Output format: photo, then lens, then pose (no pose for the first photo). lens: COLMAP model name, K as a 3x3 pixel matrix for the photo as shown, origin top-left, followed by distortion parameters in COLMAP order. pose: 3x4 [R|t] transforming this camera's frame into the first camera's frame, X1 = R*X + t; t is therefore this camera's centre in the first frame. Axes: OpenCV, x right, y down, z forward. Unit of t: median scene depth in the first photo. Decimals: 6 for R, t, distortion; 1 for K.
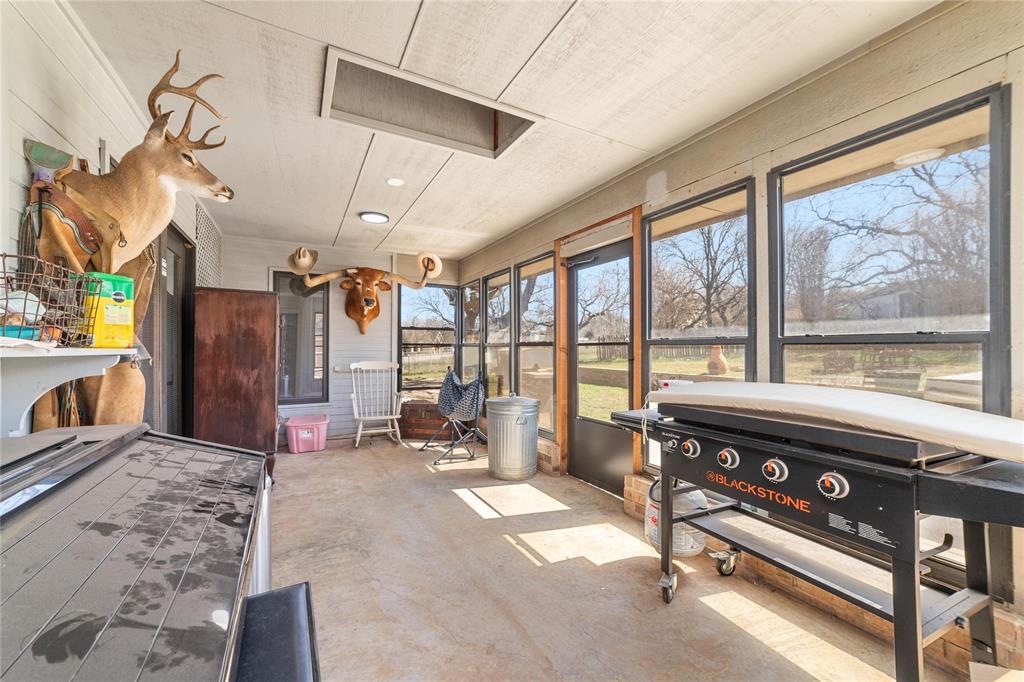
lens RADIAL K [[395.3, 0, 509.6], [0, 395.3, 344.1], [0, 0, 1]] dist [-0.010958, 0.000376]
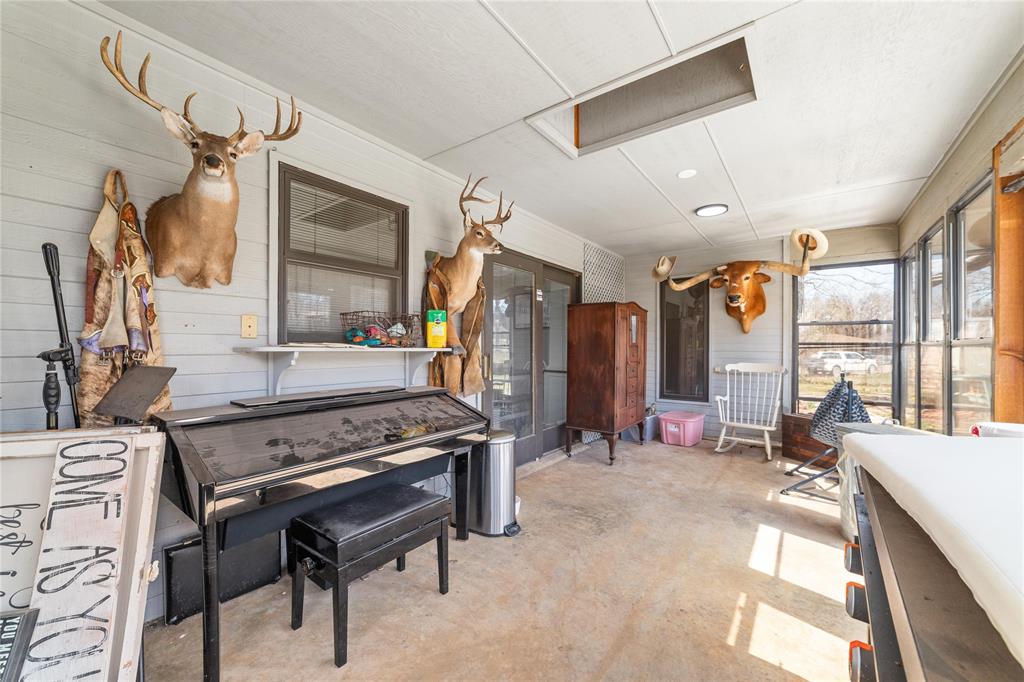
lens RADIAL K [[390.2, 0, 513.1], [0, 390.2, 344.7], [0, 0, 1]] dist [-0.029542, 0.013199]
pose [[0.412535, -0.008319, -0.910904, 0.316288], [0.007777, 0.999954, -0.005610, 0.002972], [0.910909, -0.004769, 0.412580, 0.189806]]
